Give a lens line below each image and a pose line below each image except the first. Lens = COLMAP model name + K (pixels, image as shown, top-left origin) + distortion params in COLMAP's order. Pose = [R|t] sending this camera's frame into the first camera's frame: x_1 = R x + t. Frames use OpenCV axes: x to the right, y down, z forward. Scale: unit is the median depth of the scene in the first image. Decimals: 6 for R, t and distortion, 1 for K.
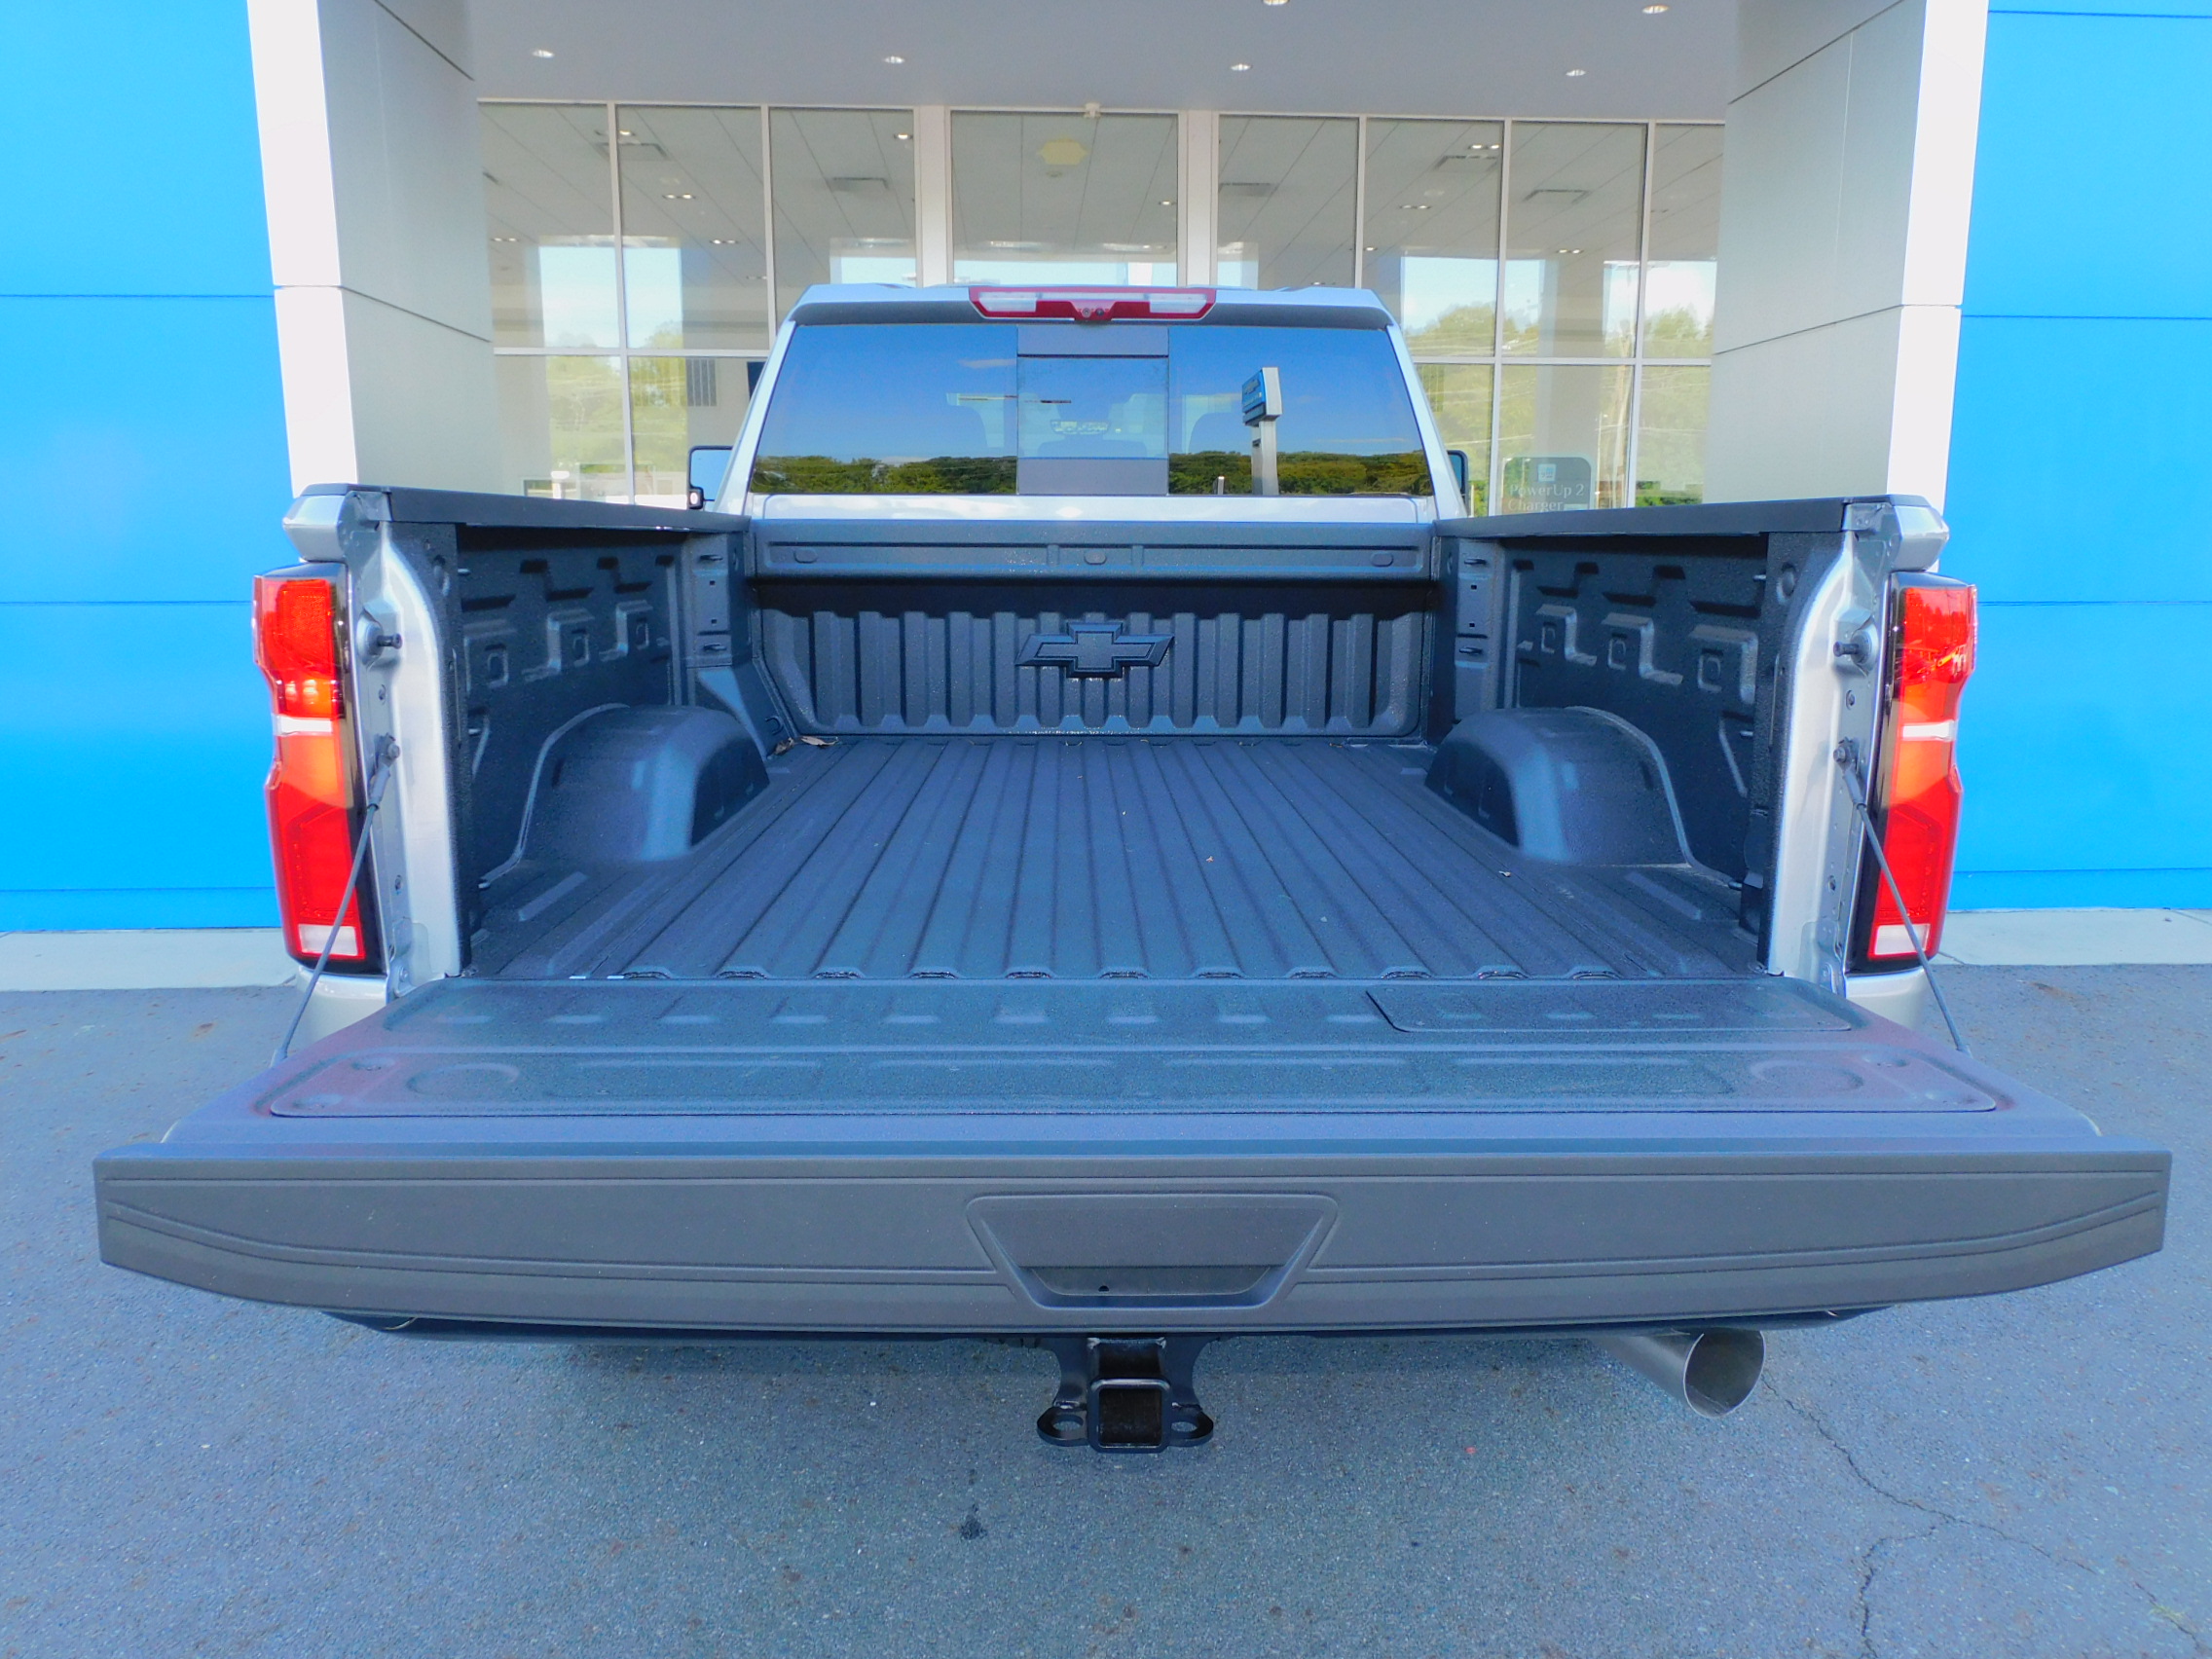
lens RADIAL K [[1576.3, 0, 1110.5], [0, 1576.3, 826.2], [0, 0, 1]] dist [0.001778, -0.005599]
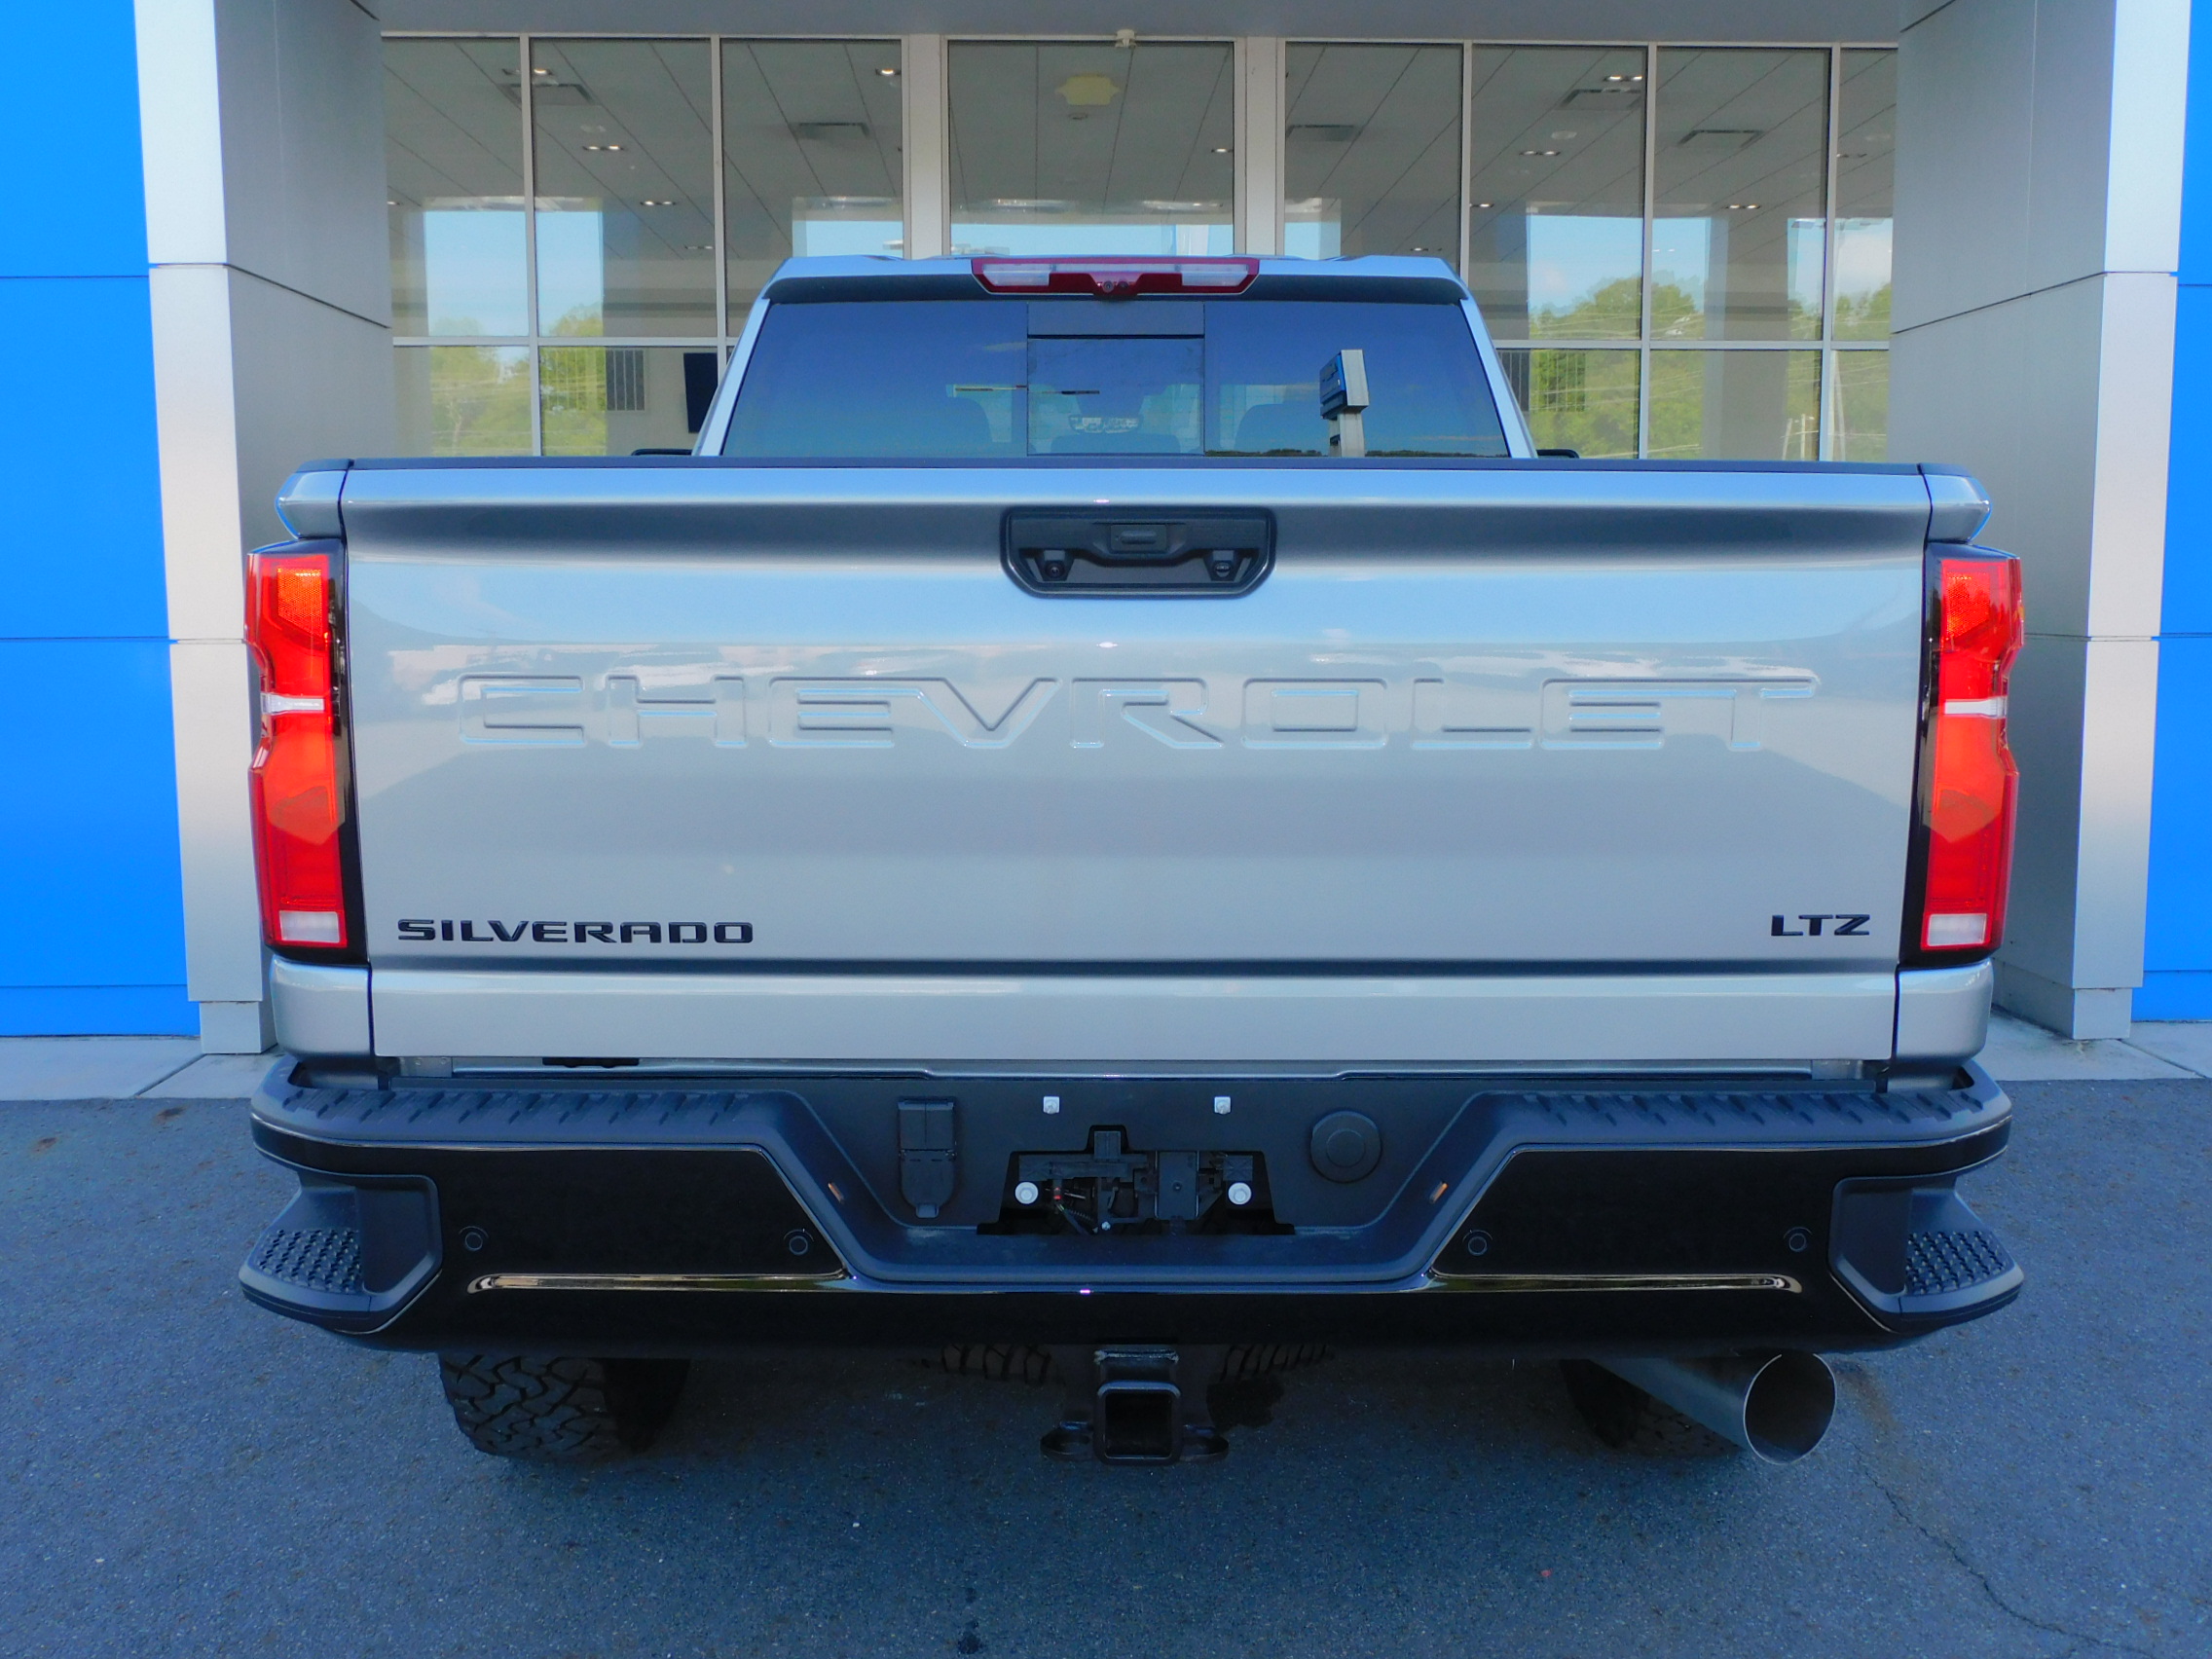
lens RADIAL K [[2141.8, 0, 1103.3], [0, 2141.8, 836.2], [0, 0, 1]] dist [-0.010764, 0.000000]
pose [[0.999686, -0.000751, -0.025054, 0.008556], [-0.000864, 0.997924, -0.064403, 0.037472], [0.025050, 0.064404, 0.997609, -0.111755]]
